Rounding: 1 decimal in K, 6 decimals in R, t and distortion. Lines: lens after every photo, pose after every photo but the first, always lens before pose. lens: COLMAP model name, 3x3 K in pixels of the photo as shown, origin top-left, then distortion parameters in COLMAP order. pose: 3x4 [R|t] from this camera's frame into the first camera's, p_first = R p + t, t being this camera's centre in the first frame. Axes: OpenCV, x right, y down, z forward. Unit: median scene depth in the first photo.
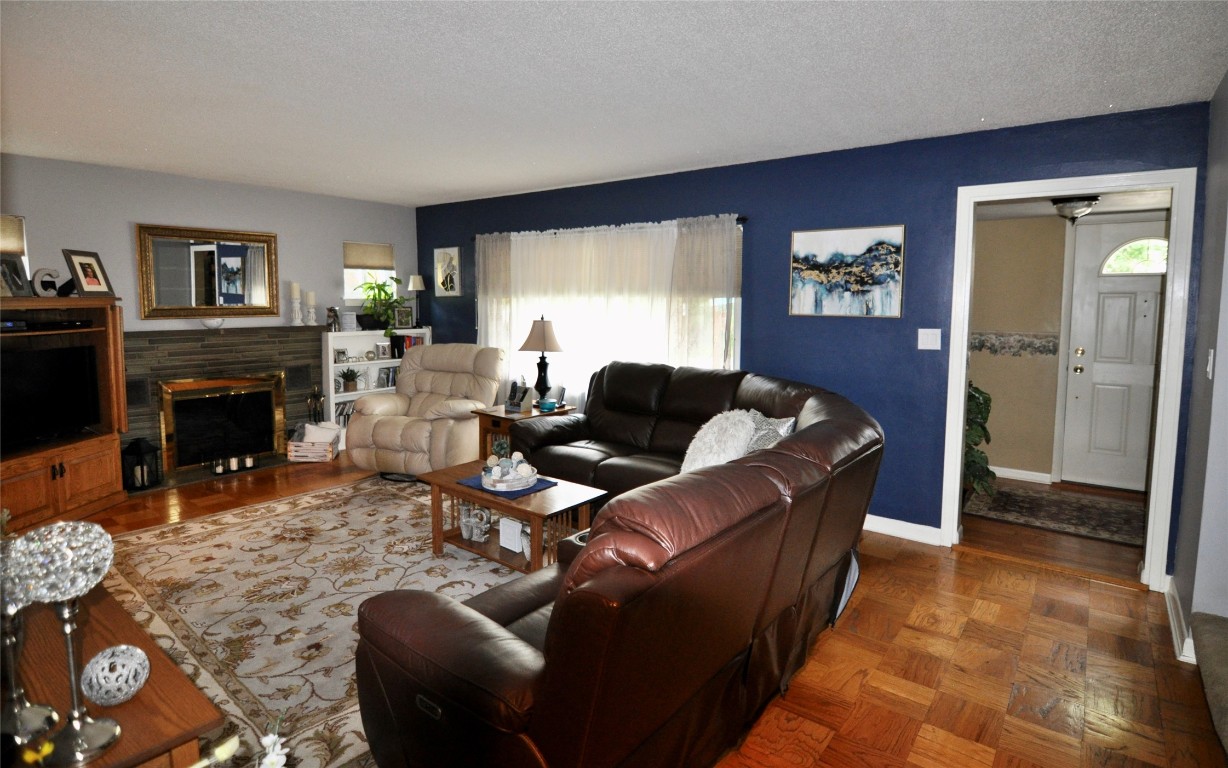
lens RADIAL K [[631.3, 0, 636.9], [0, 631.3, 351.6], [0, 0, 1]] dist [-0.002450, -0.014827]
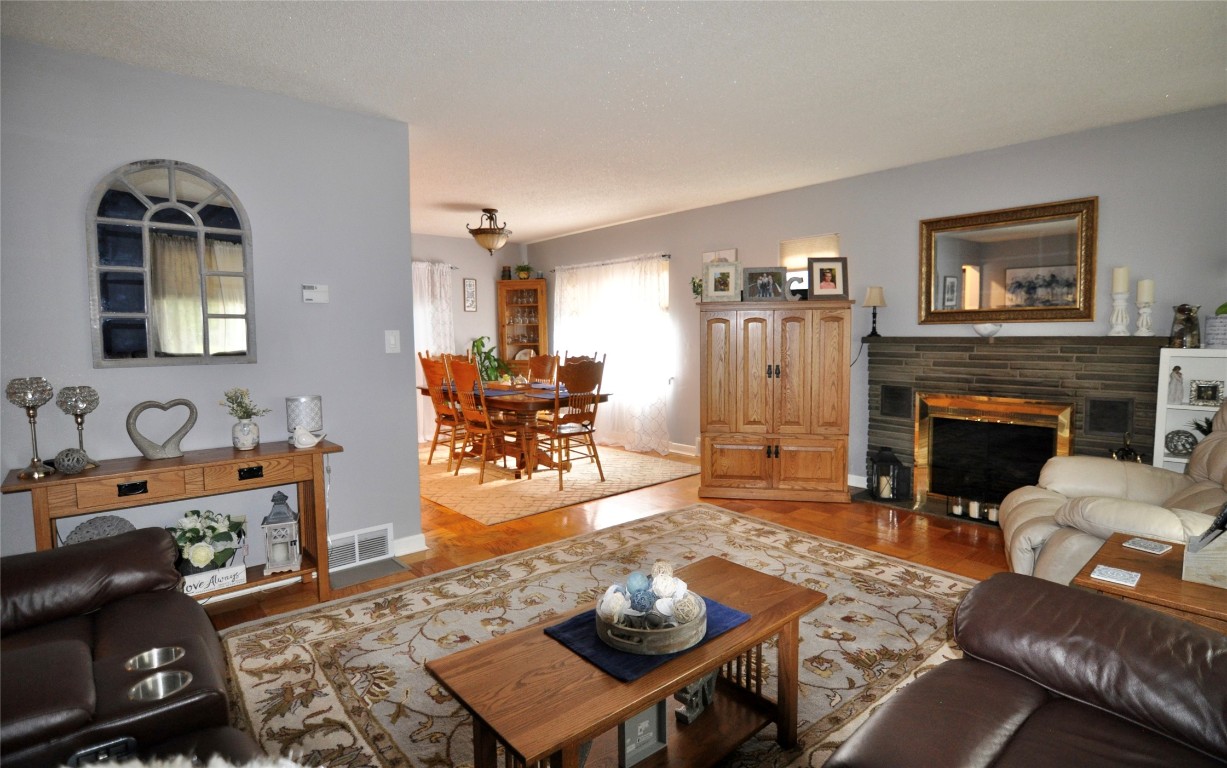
lens RADIAL K [[606.4, 0, 621.9], [0, 606.4, 377.4], [0, 0, 1]] dist [-0.014816, -0.000595]
pose [[-0.194749, 0.069066, -0.978419, 0.196768], [-0.074394, 0.993604, 0.084945, -0.018211], [0.978028, 0.089331, -0.188365, 0.833980]]
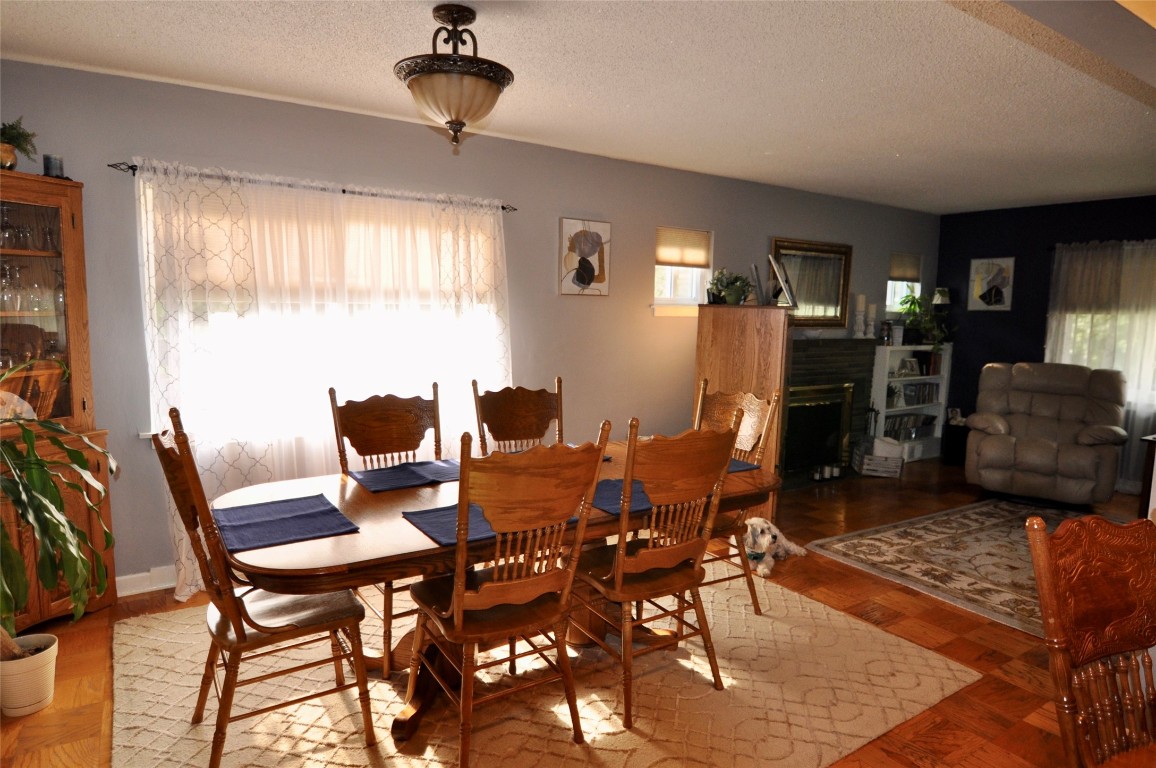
lens RADIAL K [[693.0, 0, 578.0], [0, 693.0, 384.0], [0, 0, 1]] dist [-0.001915, -0.001578]
pose [[0.945509, 0.050475, -0.321661, -0.798468], [-0.043357, 0.998631, 0.029259, 0.023933], [0.322697, -0.013719, 0.946403, -0.231827]]
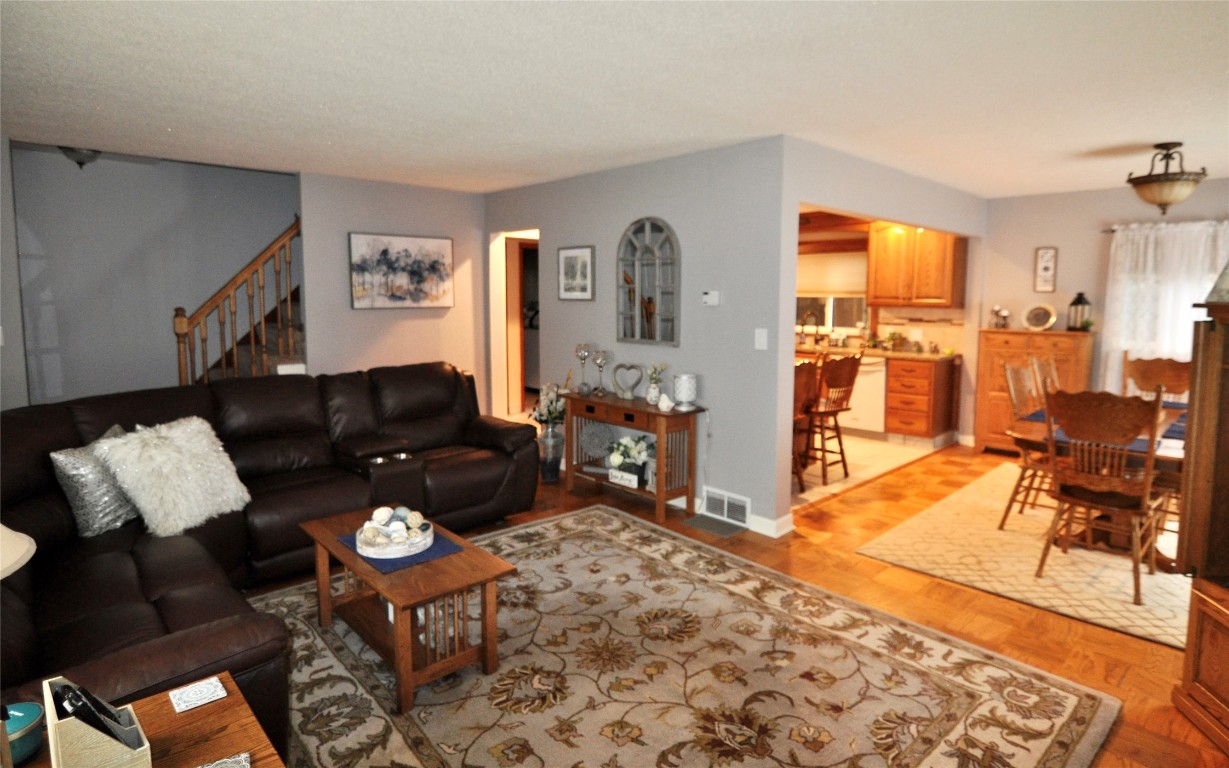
lens RADIAL K [[643.6, 0, 630.3], [0, 643.6, 351.5], [0, 0, 1]] dist [-0.016634, -0.001154]
pose [[-0.988083, -0.022584, 0.152256, -0.466377], [0.003826, 0.985268, 0.170974, -0.115865], [-0.153874, 0.169519, -0.973440, 1.318547]]
